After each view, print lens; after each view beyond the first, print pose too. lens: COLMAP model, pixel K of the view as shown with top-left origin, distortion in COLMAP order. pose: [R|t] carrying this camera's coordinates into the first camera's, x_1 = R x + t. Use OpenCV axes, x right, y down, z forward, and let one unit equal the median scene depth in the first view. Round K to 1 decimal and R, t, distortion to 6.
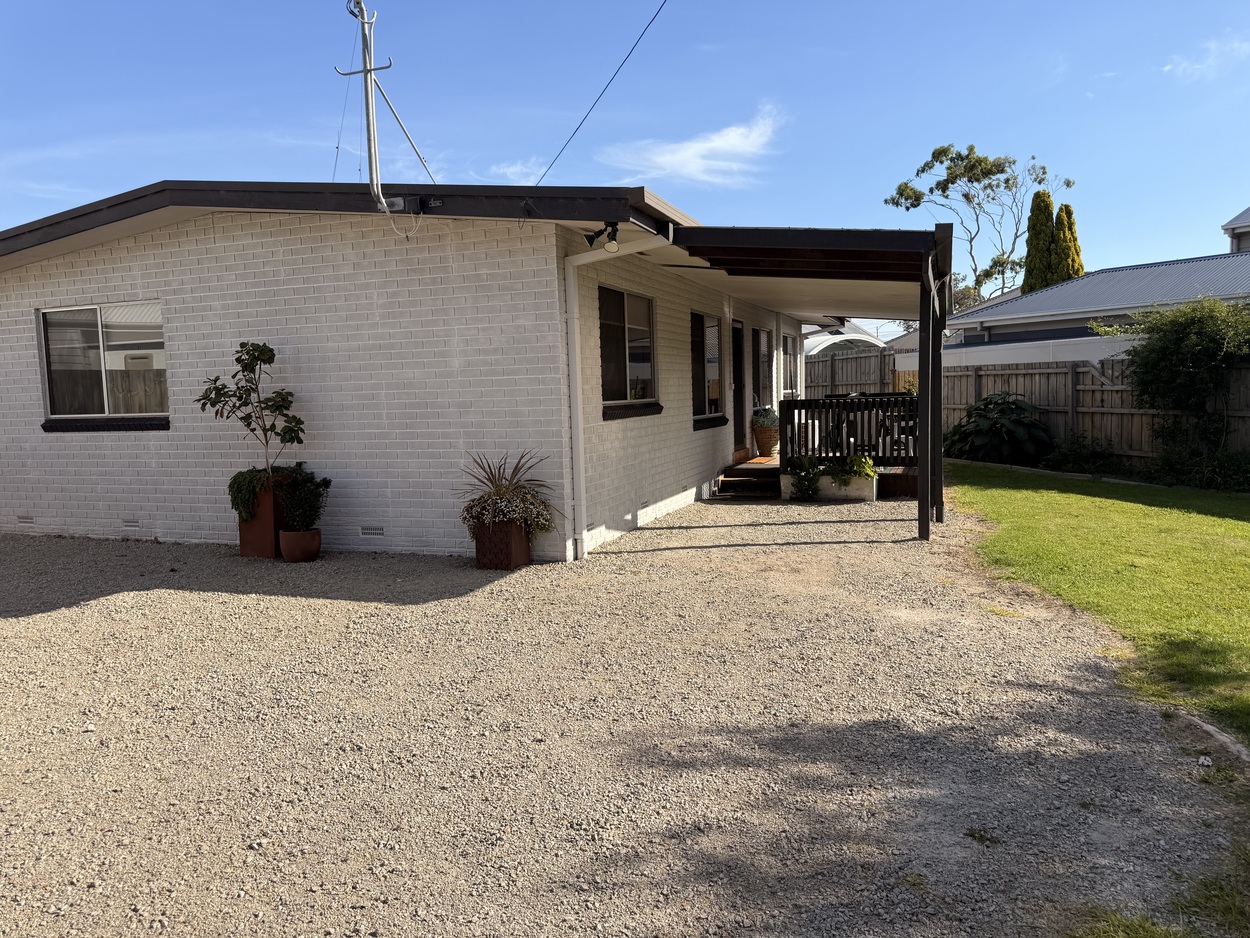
lens RADIAL K [[876.0, 0, 625.0], [0, 876.0, 469.0], [0, 0, 1]] dist [0.014510, 0.000192]
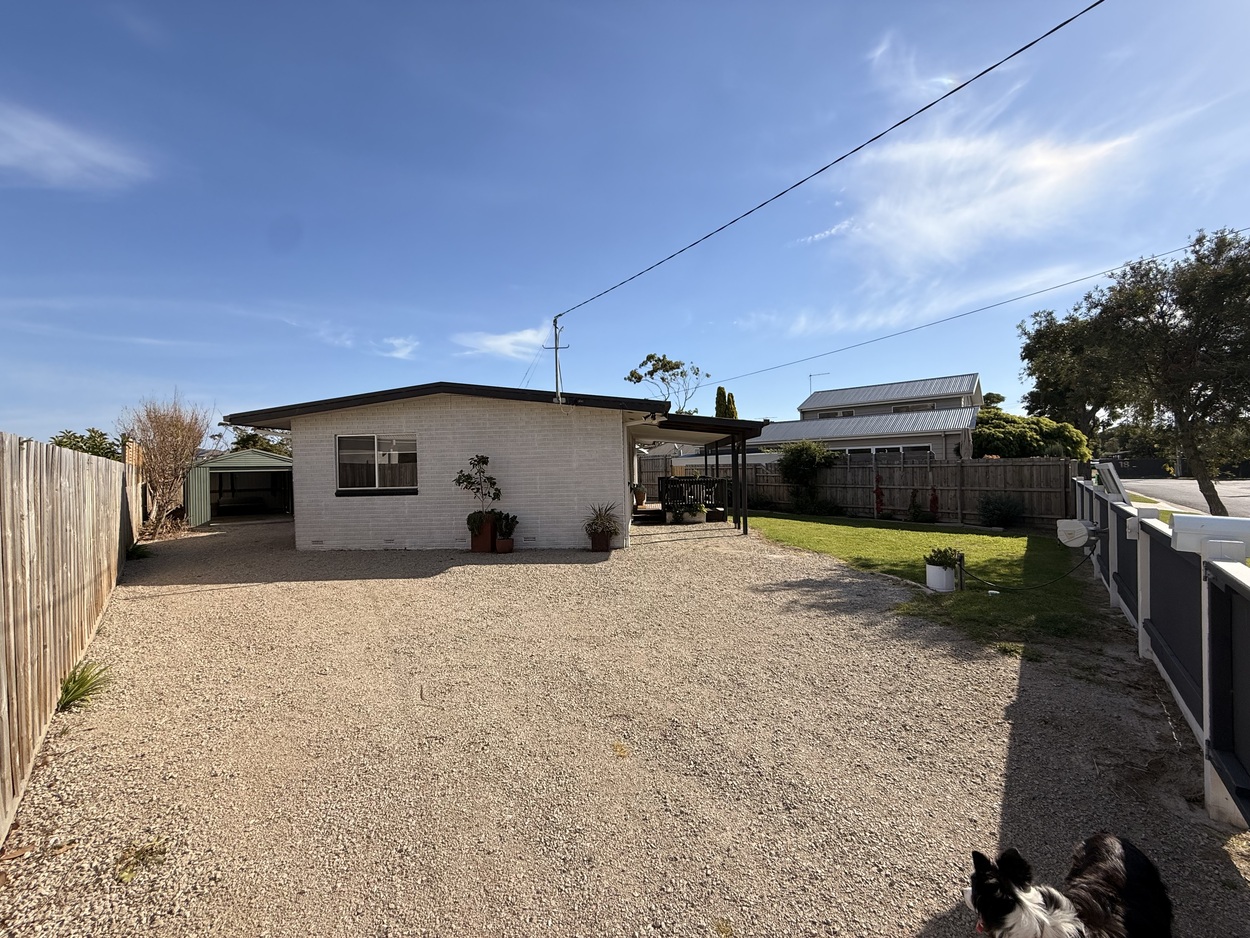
lens RADIAL K [[498.7, 0, 618.2], [0, 498.7, 469.9], [0, 0, 1]] dist [-0.001555, 0.000147]
pose [[0.951080, 0.006375, 0.308878, -0.414612], [0.022996, 0.995553, -0.091354, 0.014514], [-0.308087, 0.093988, 0.946704, -0.254739]]
